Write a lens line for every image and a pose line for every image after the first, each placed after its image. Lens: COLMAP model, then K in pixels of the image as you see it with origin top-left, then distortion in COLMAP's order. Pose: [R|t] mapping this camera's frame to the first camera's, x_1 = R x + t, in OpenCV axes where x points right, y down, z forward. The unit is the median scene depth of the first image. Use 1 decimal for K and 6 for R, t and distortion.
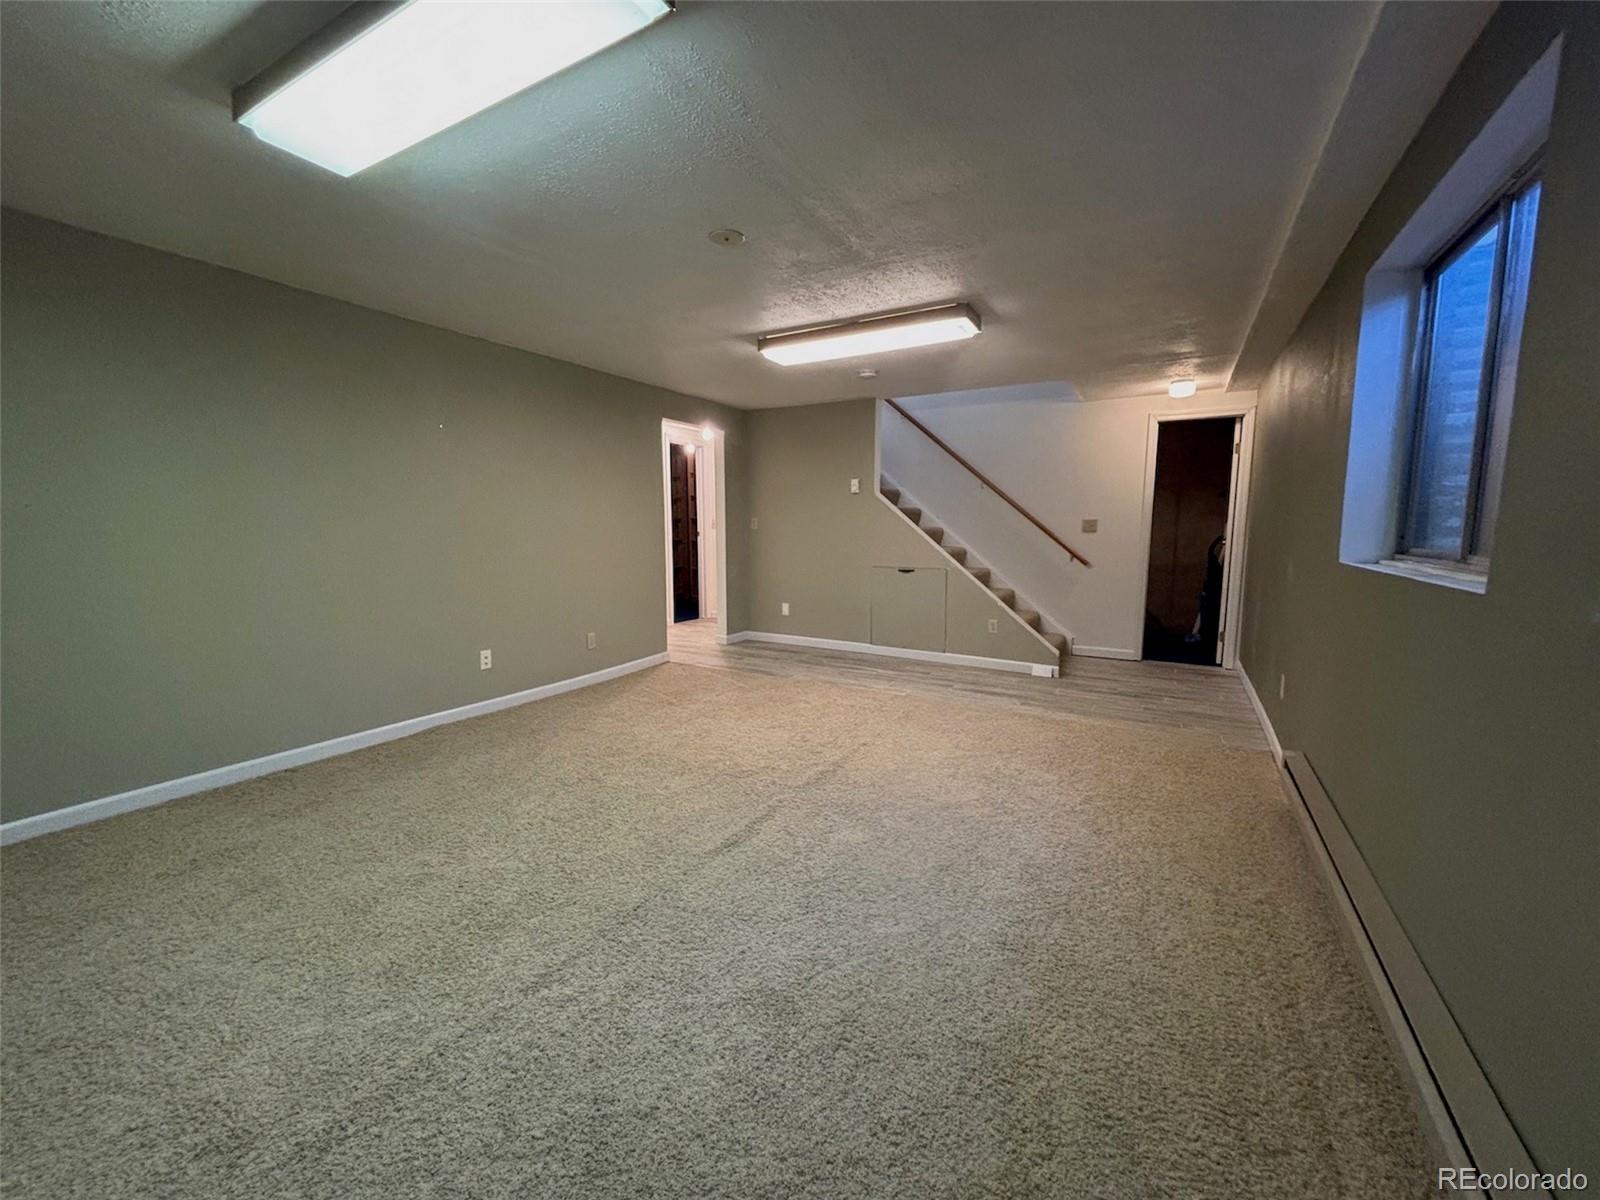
lens RADIAL K [[639.0, 0, 804.5], [0, 639.0, 605.5], [0, 0, 1]] dist [0.008316, -0.000292]
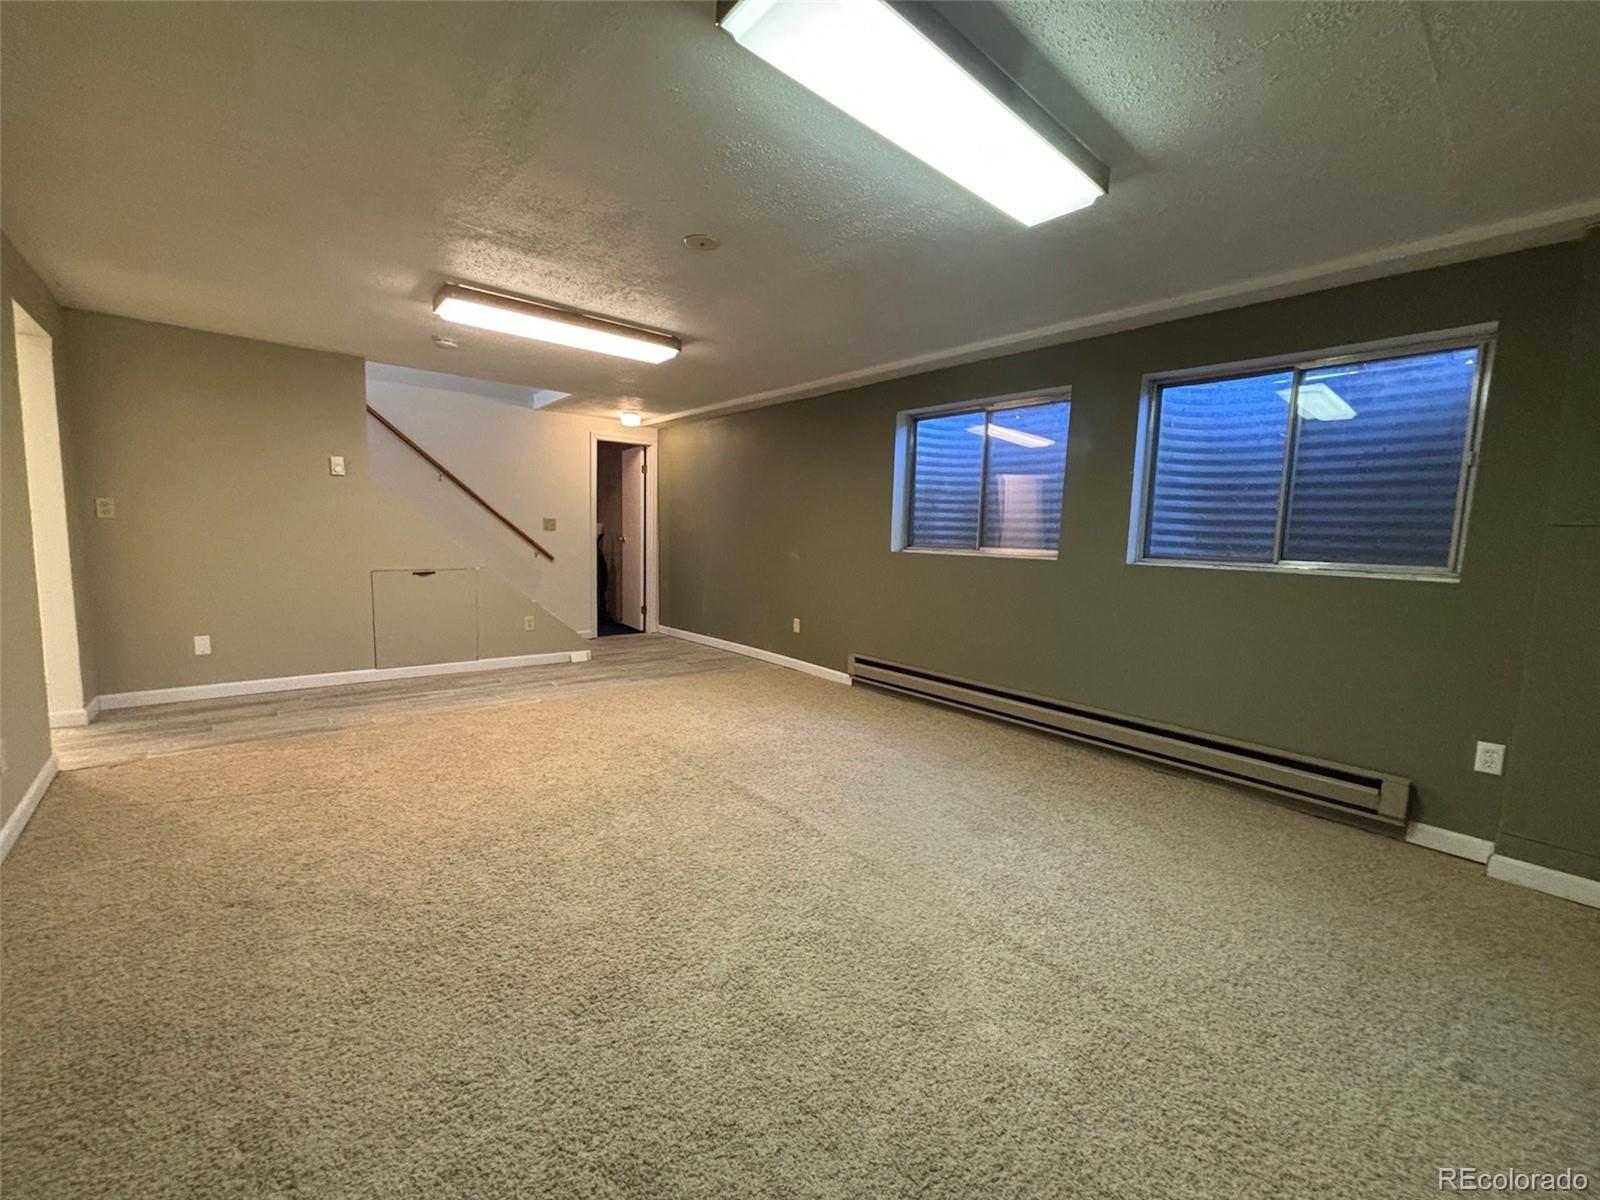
lens RADIAL K [[639.0, 0, 800.1], [0, 639.0, 593.7], [0, 0, 1]] dist [0.008316, -0.000292]
pose [[0.336207, -0.083444, 0.938084, -0.629209], [0.092798, 0.994155, 0.055173, -0.036976], [-0.937205, 0.068503, 0.341985, 0.320668]]
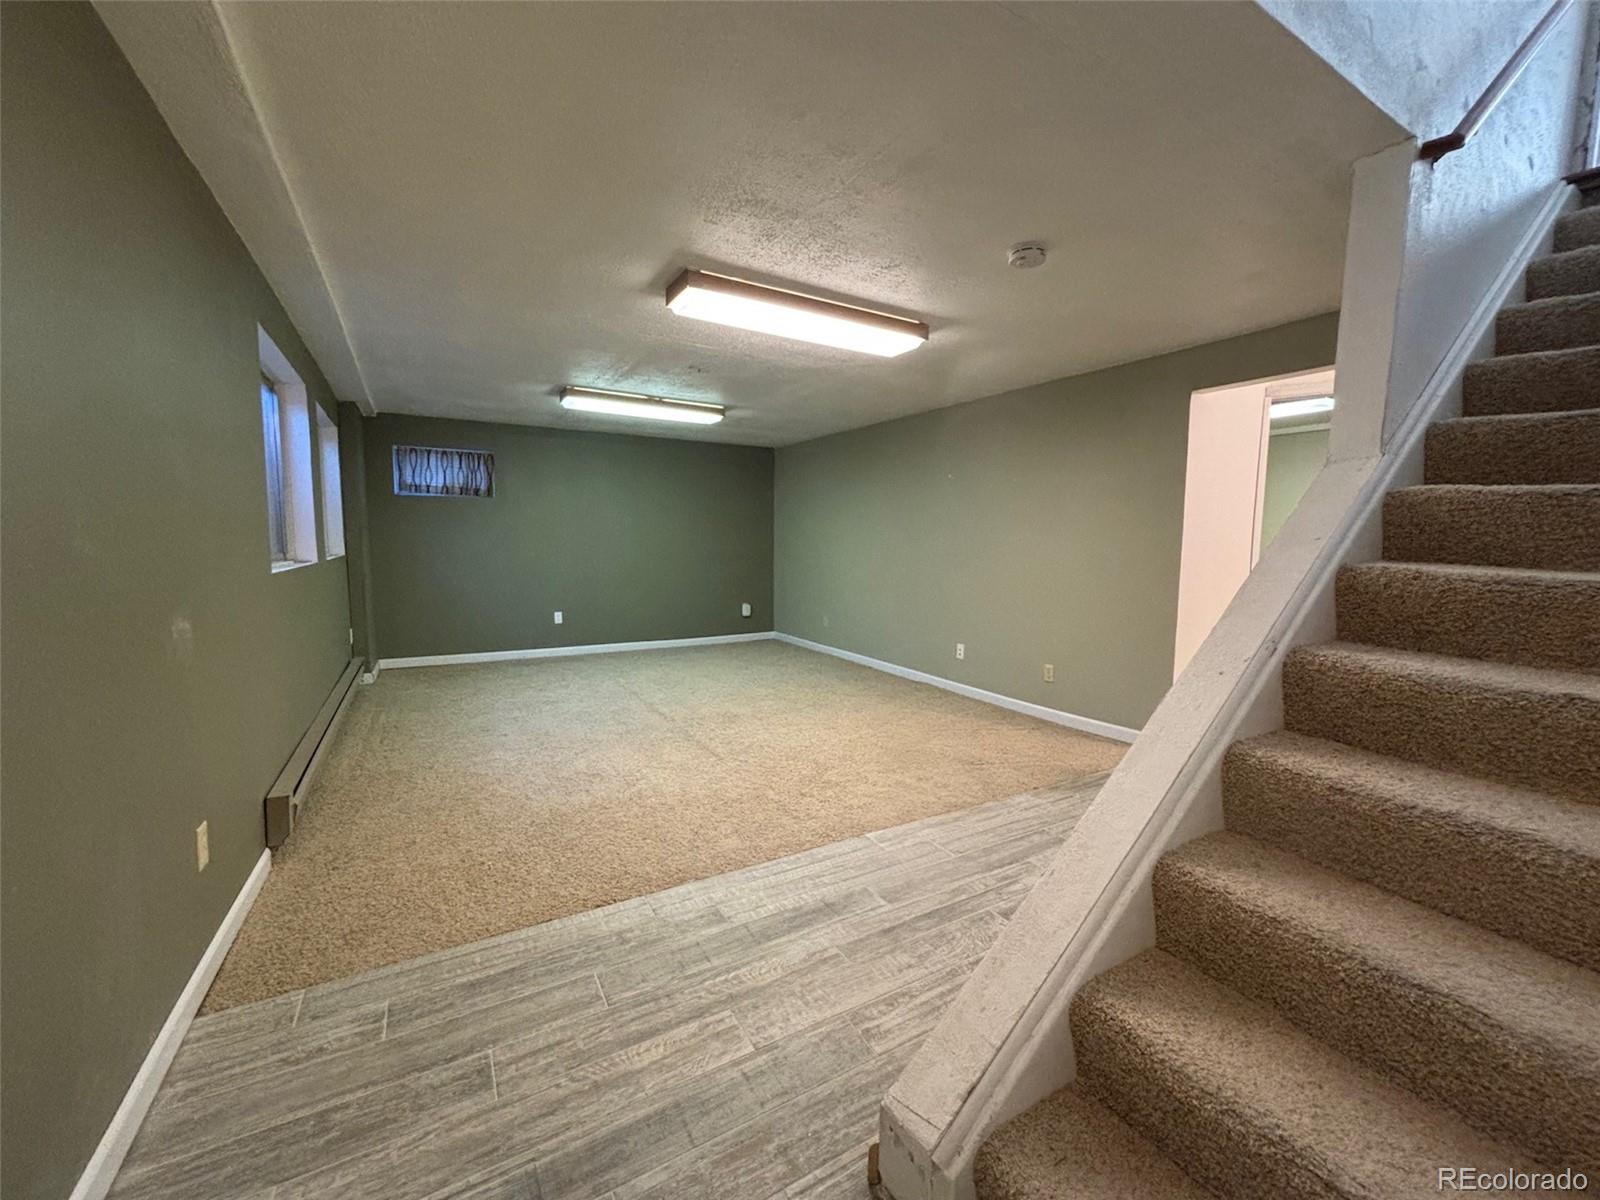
lens RADIAL K [[639.0, 0, 800.1], [0, 639.0, 602.5], [0, 0, 1]] dist [0.008316, -0.000292]
pose [[-0.504162, 0.077265, -0.860146, 0.721266], [-0.124060, 0.979180, 0.160674, -0.168639], [0.854652, 0.187716, -0.484080, 1.261979]]
